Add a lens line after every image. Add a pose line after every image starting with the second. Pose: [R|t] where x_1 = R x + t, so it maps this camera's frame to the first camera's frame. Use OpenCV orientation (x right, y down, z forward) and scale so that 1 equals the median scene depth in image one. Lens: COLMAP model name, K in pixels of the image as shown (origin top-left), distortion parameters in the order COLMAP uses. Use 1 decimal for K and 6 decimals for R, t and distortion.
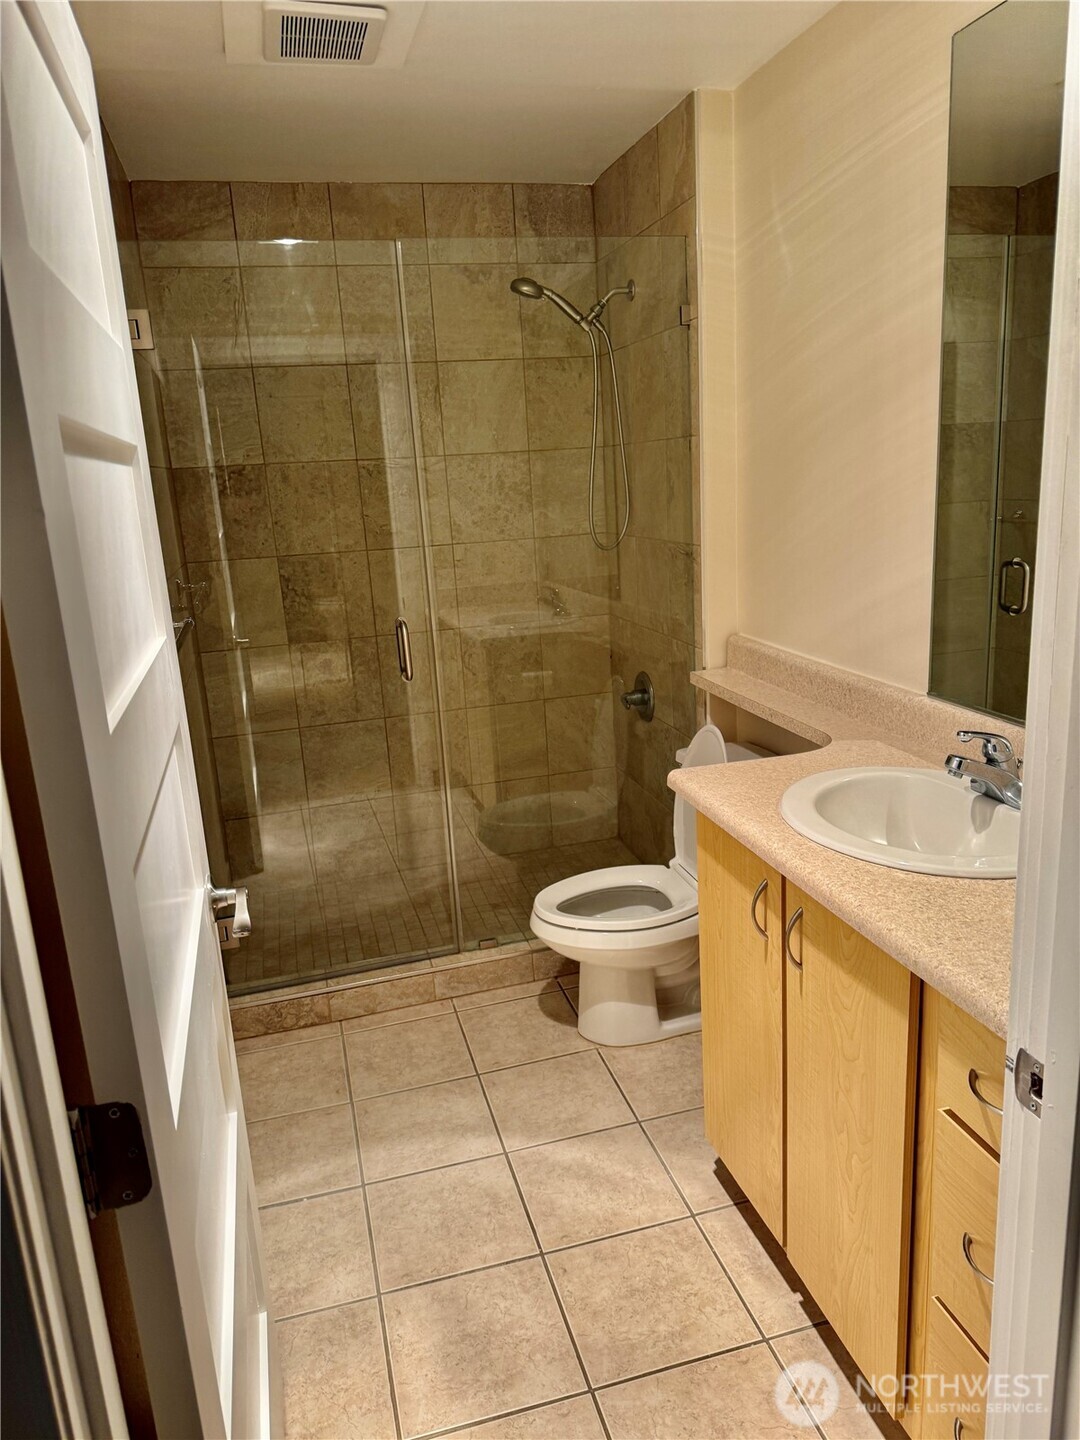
lens RADIAL K [[1015.8, 0, 544.4], [0, 1015.8, 728.3], [0, 0, 1]] dist [0.120481, -0.174124]
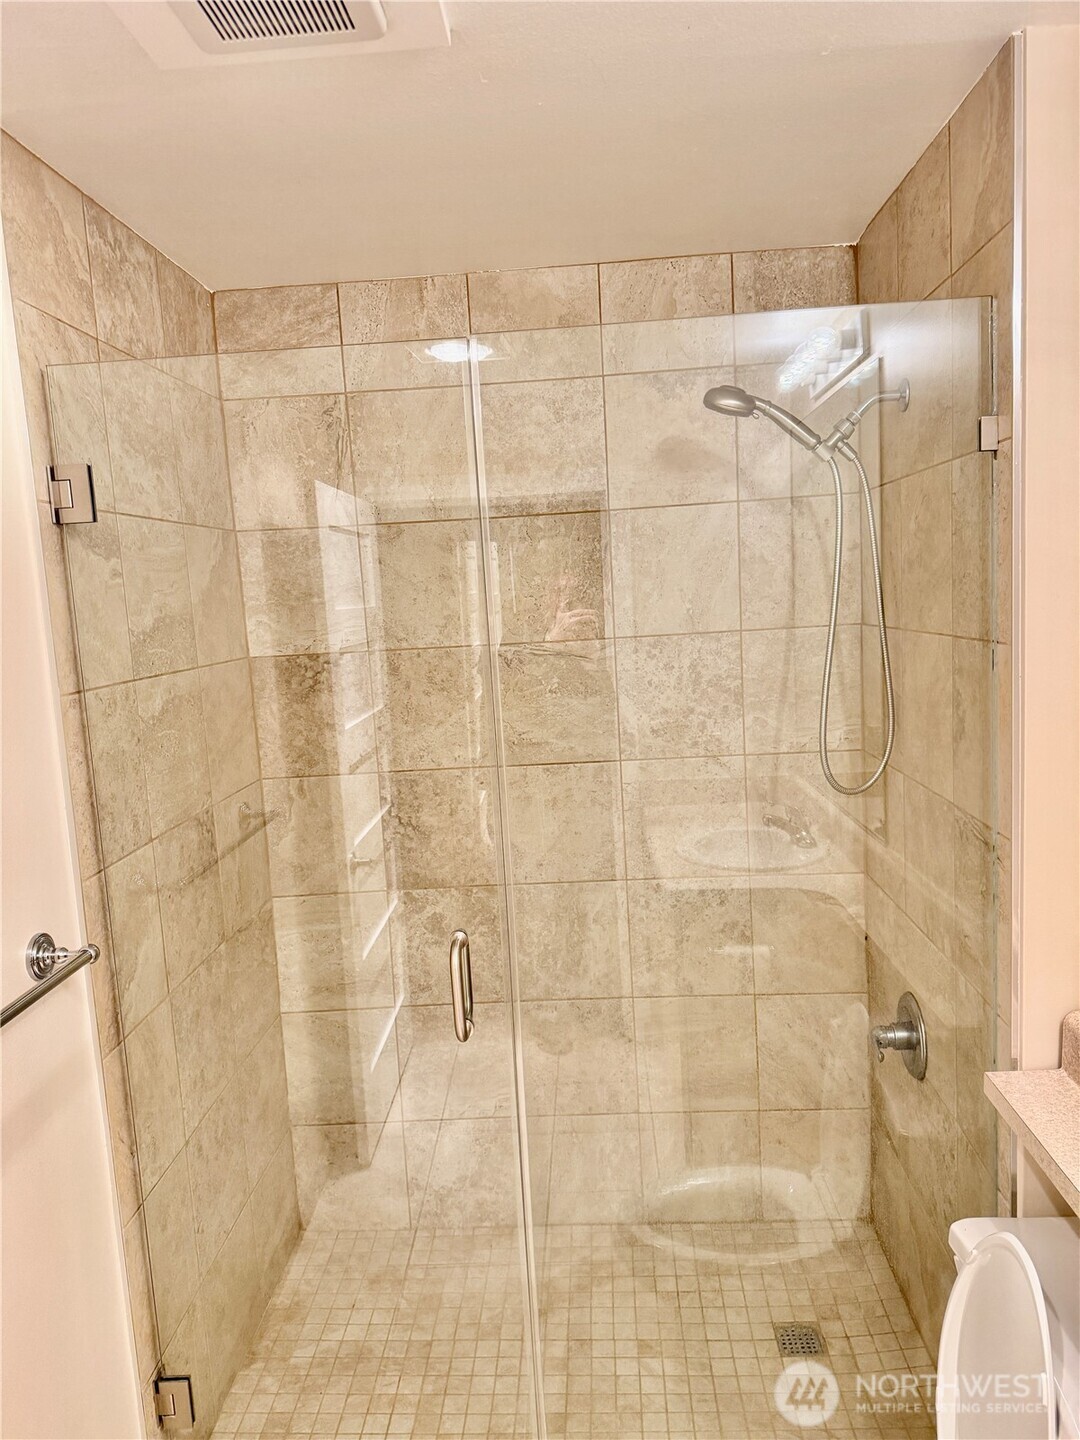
lens RADIAL K [[1015.8, 0, 544.4], [0, 1015.8, 728.3], [0, 0, 1]] dist [0.120481, -0.174124]
pose [[0.955190, 0.044529, -0.292624, 0.063926], [-0.073011, 0.993517, -0.087142, -0.146761], [0.286847, 0.104602, 0.952248, 0.347718]]
